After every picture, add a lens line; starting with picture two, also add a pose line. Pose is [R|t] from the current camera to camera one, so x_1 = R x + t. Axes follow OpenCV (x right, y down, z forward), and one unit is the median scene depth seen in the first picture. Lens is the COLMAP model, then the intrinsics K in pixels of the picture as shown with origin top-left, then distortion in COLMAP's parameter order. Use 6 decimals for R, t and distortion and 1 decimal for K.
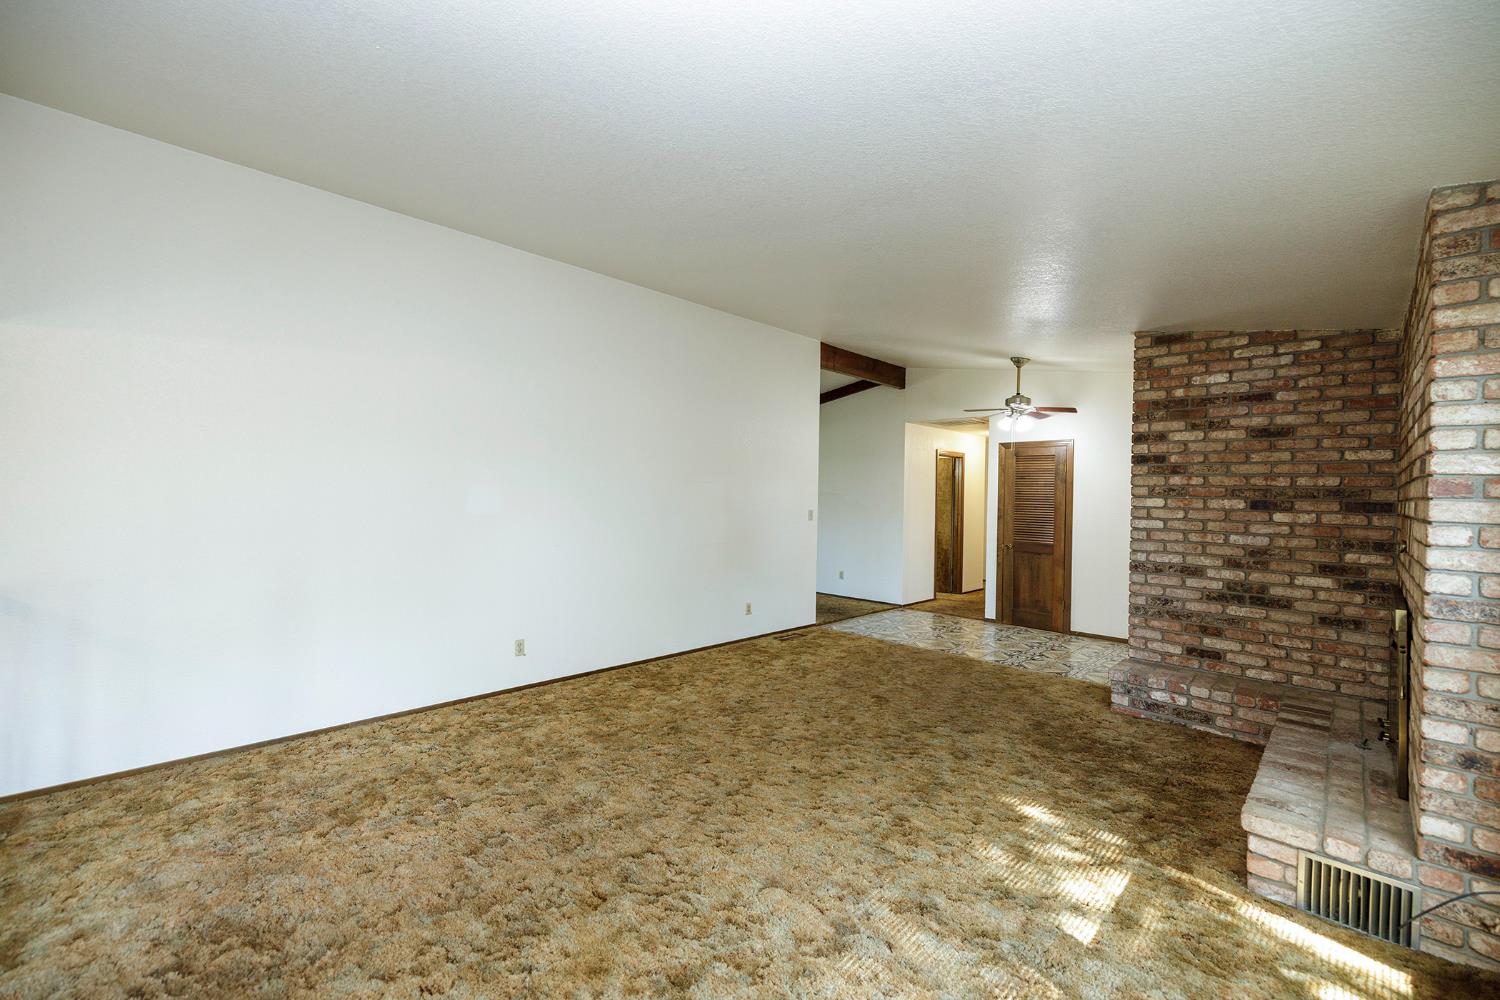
lens RADIAL K [[627.7, 0, 742.3], [0, 627.7, 497.3], [0, 0, 1]] dist [0.001675, -0.000936]
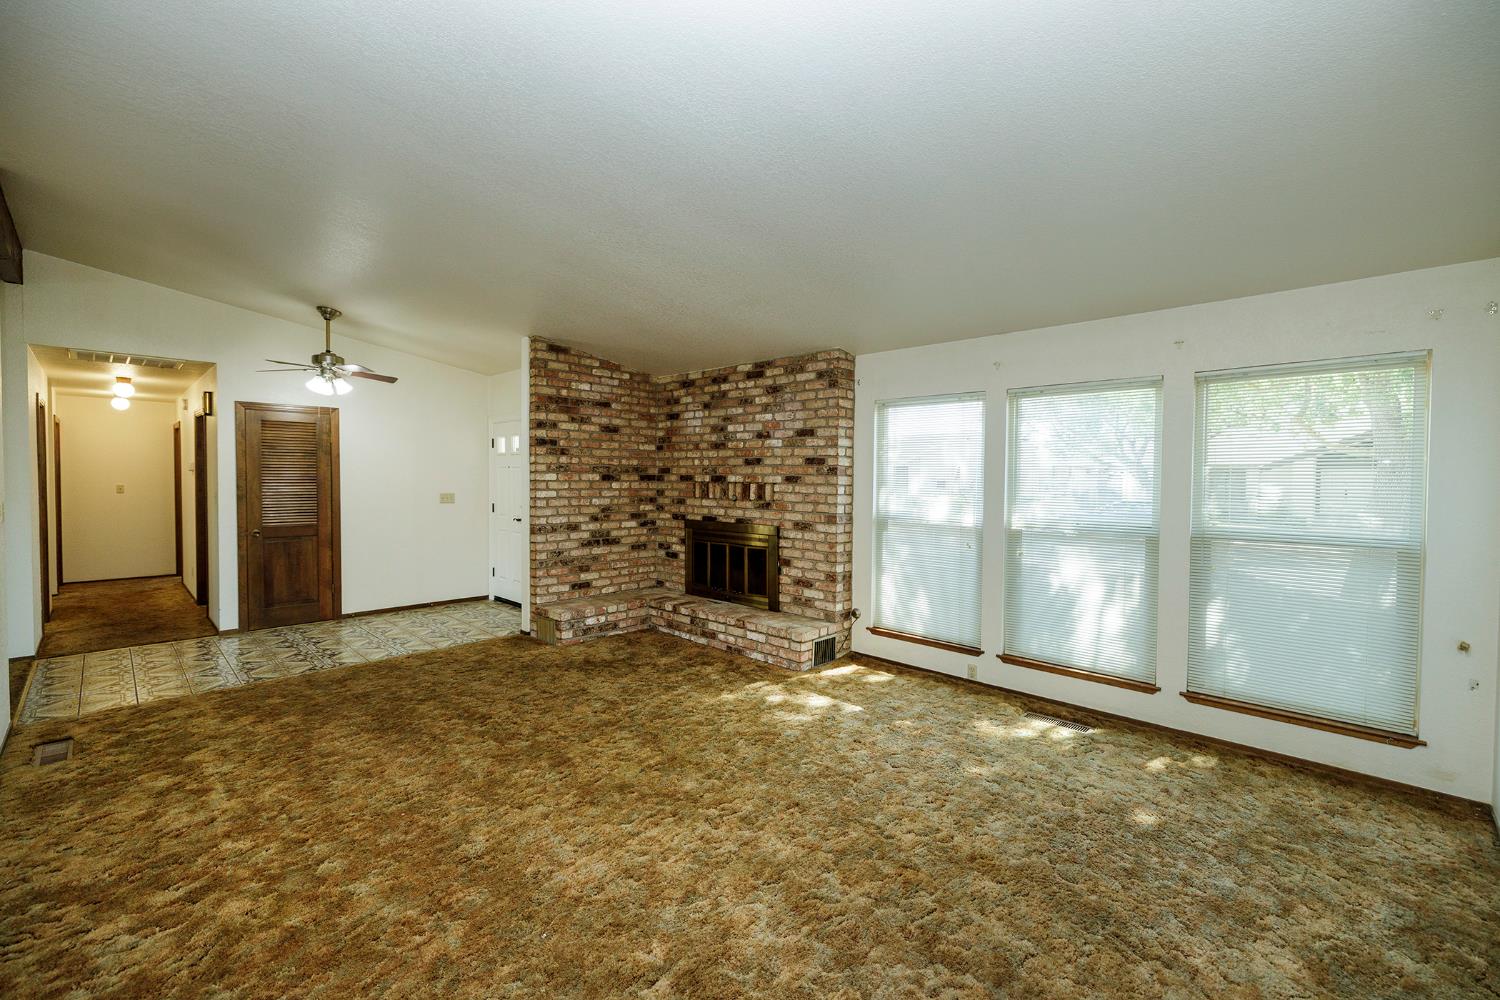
lens RADIAL K [[627.7, 0, 741.8], [0, 627.7, 493.0], [0, 0, 1]] dist [0.001675, -0.000936]
pose [[-0.005952, -0.046547, 0.998898, -0.644658], [-0.003000, 0.998912, 0.046529, -0.020330], [-0.999978, -0.002720, -0.006085, 0.663452]]
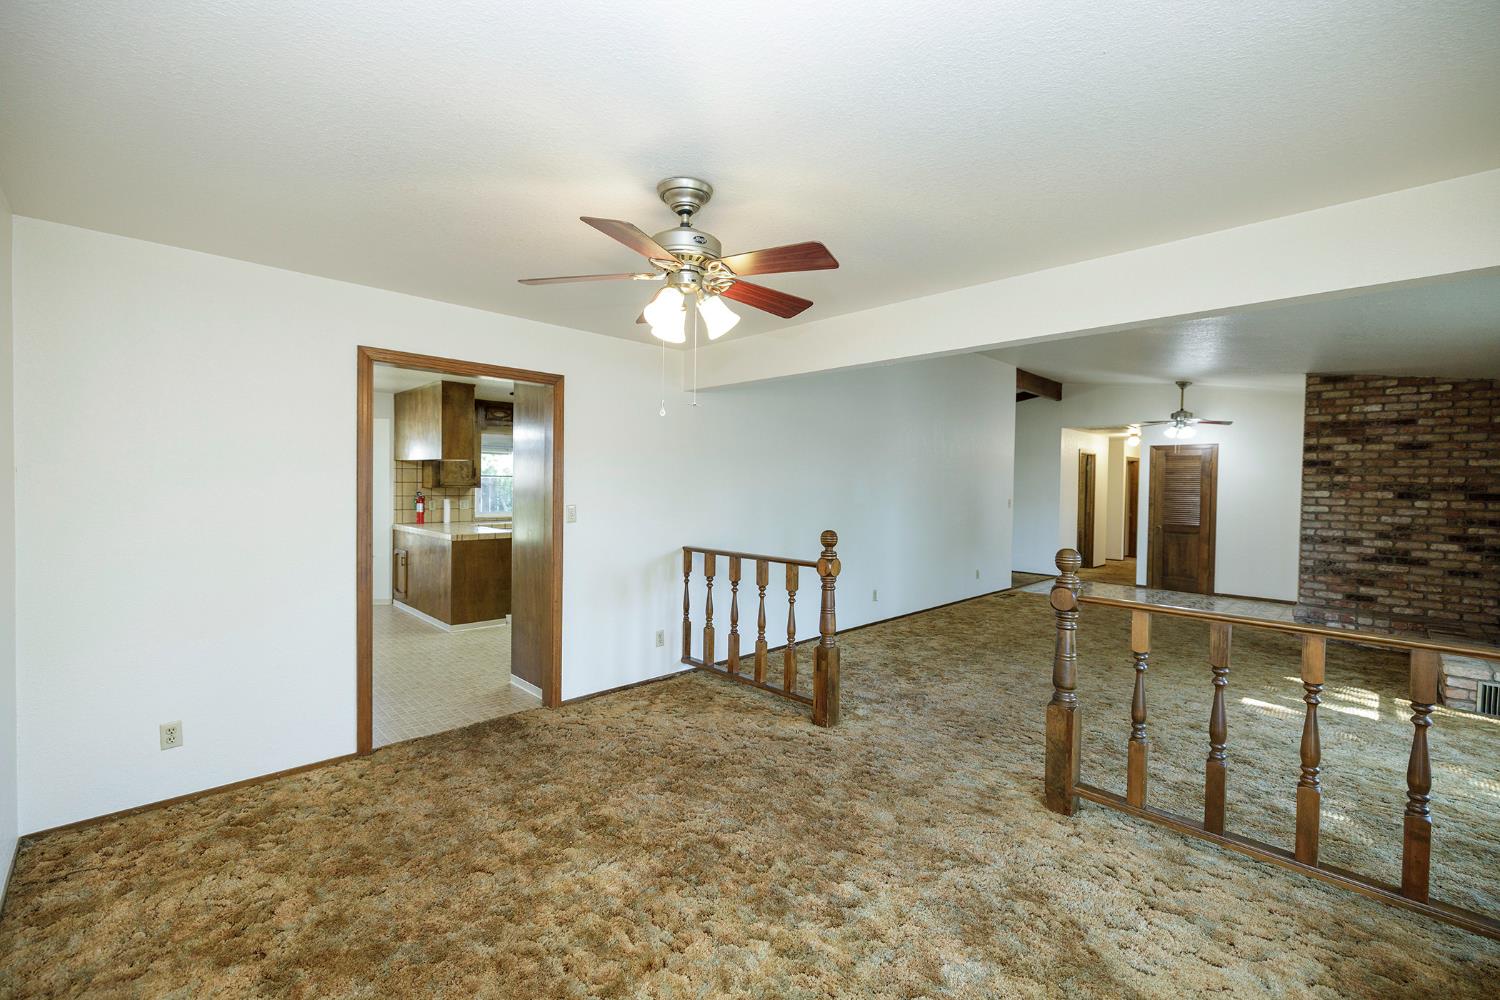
lens RADIAL K [[627.7, 0, 742.5], [0, 627.7, 497.0], [0, 0, 1]] dist [0.001675, -0.000936]
pose [[0.999866, -0.002562, -0.016168, -0.675019], [0.002852, 0.999835, 0.017954, -0.014820], [0.016119, -0.017998, 0.999708, -0.474819]]
